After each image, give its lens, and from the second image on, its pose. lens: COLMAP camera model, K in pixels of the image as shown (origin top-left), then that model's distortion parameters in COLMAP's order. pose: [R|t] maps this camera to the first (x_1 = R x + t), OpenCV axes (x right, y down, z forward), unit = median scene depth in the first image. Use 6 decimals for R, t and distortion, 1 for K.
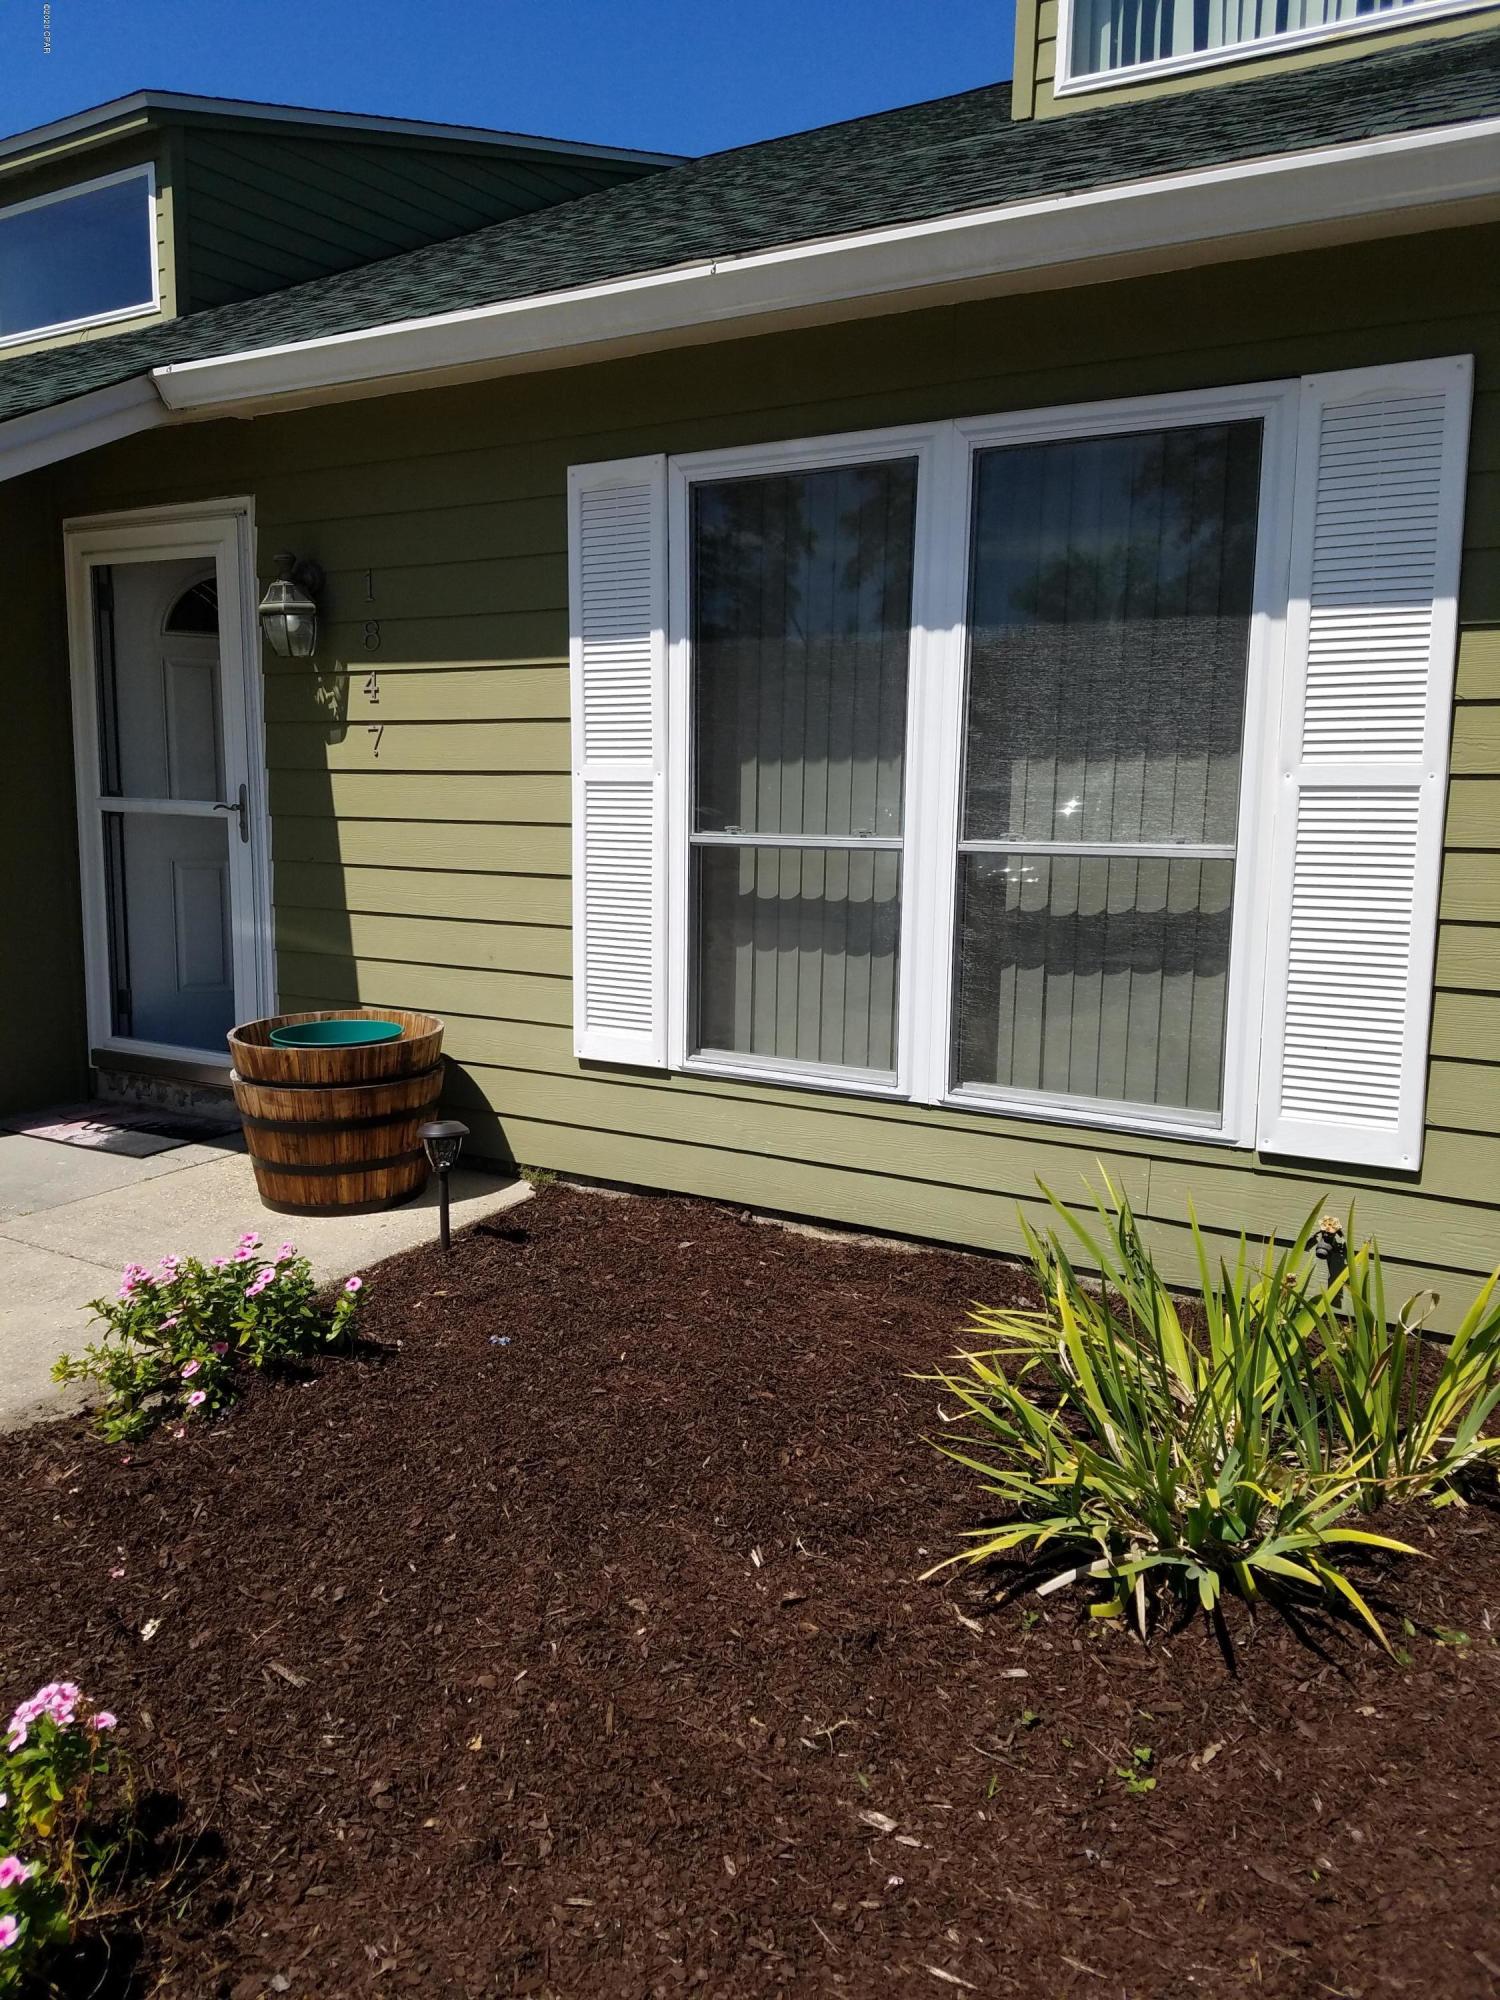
lens RADIAL K [[1552.3, 0, 703.0], [0, 1552.3, 986.4], [0, 0, 1]] dist [0.237748, -0.323774]
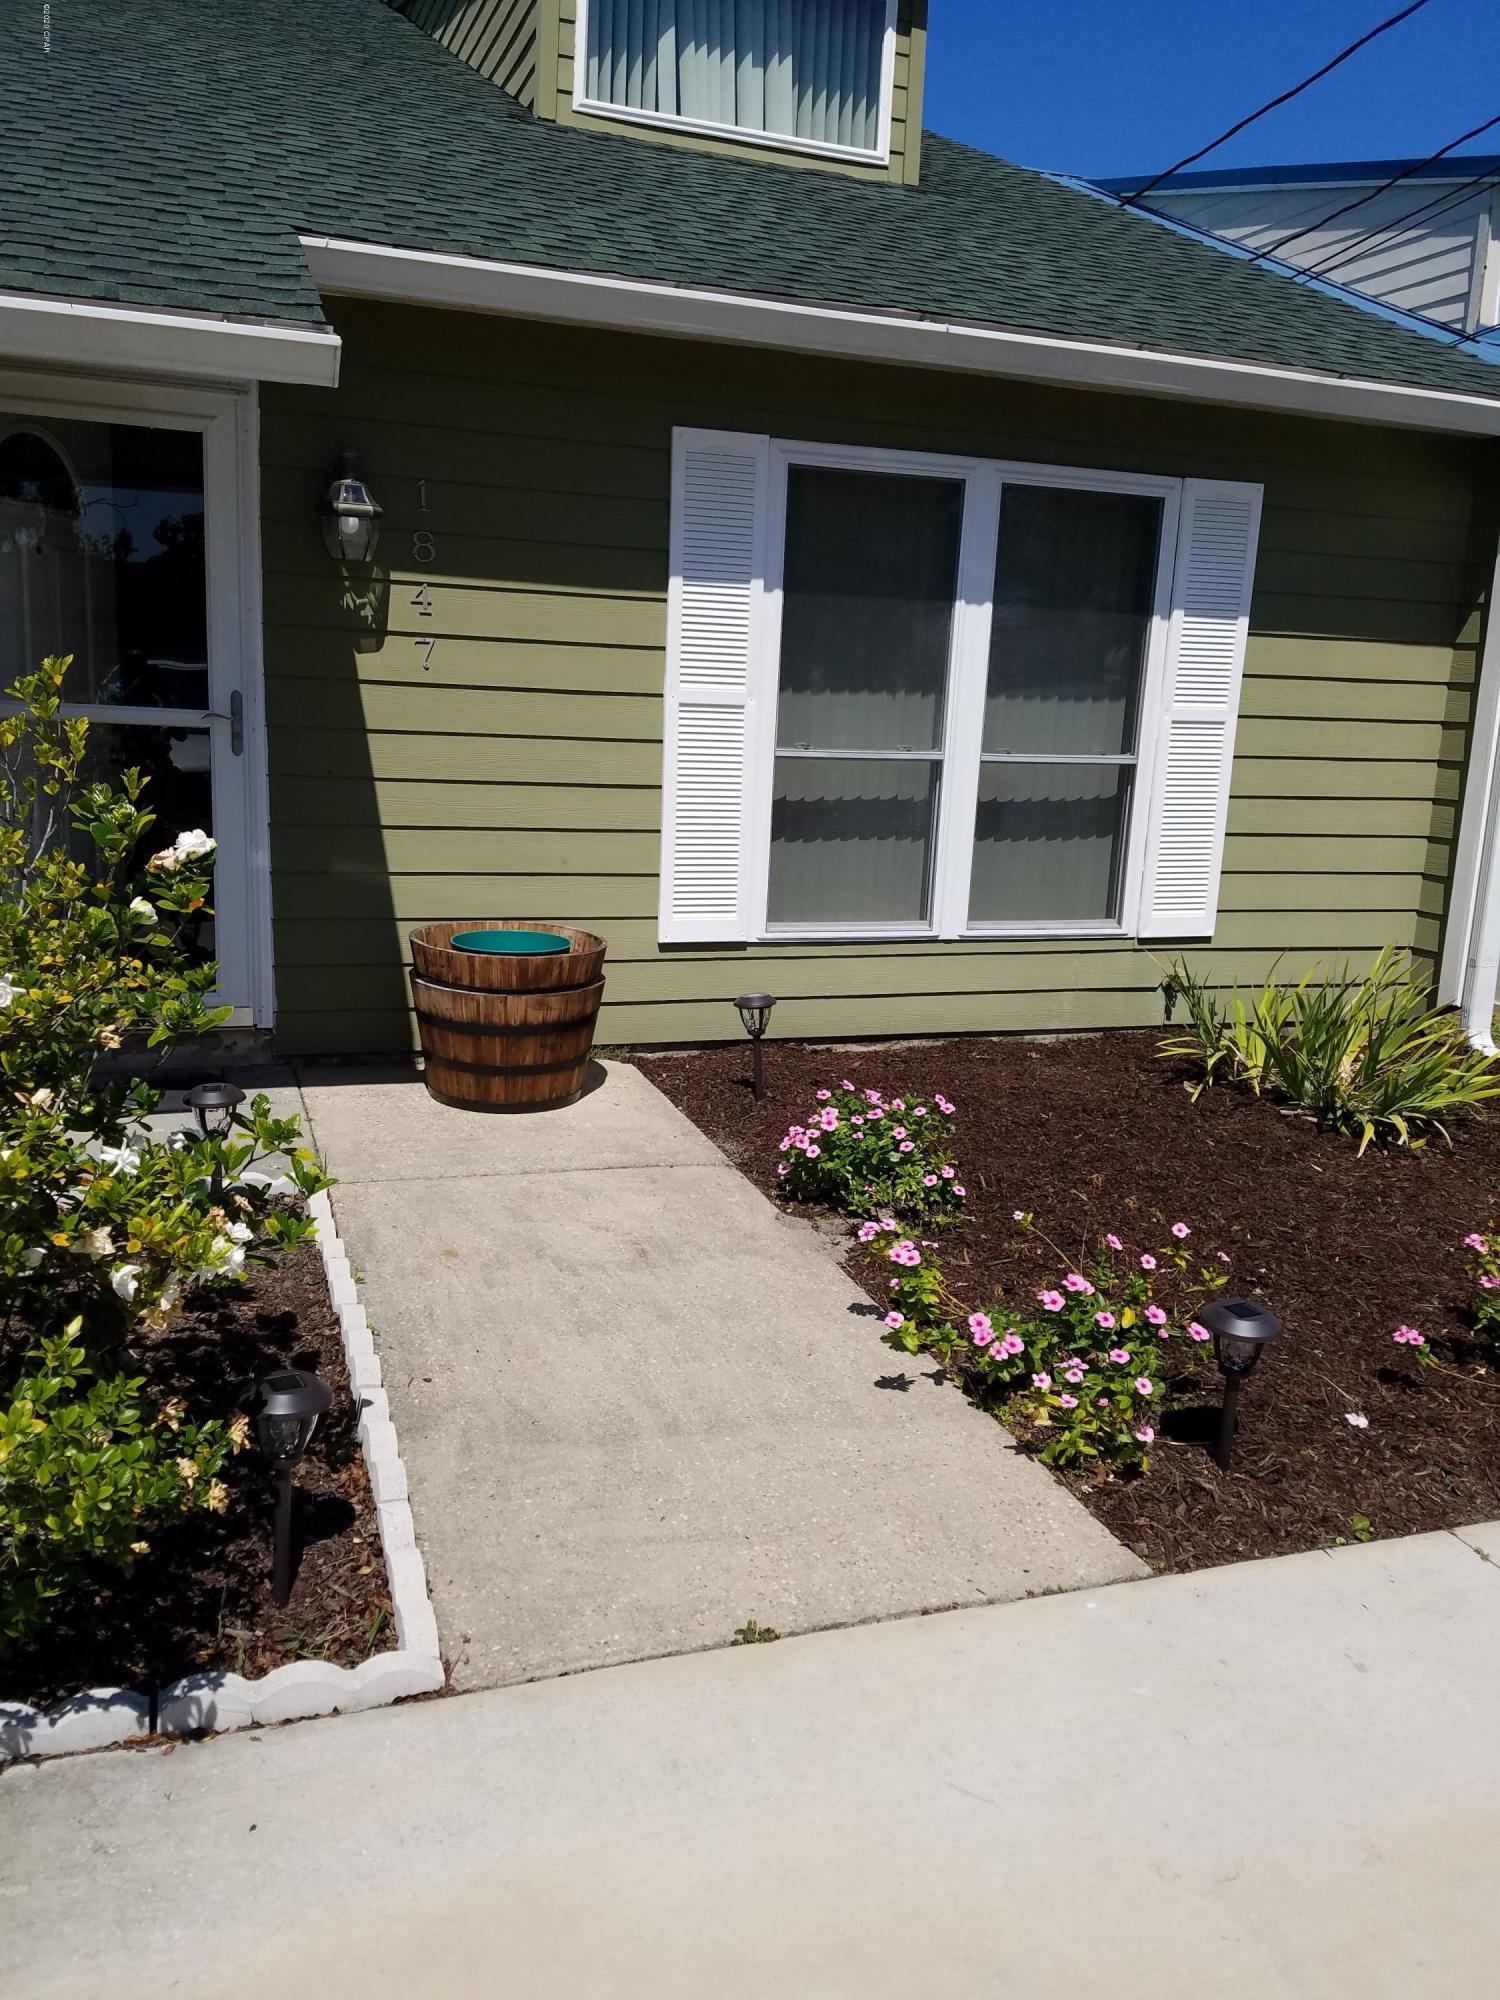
lens RADIAL K [[1542.0, 0, 748.9], [0, 1542.0, 968.2], [0, 0, 1]] dist [0.250423, -0.313675]
pose [[0.612939, -0.116006, 0.781568, -0.998586], [0.071445, 0.993248, 0.091395, -0.037921], [-0.786893, -0.000181, 0.617089, 0.249617]]
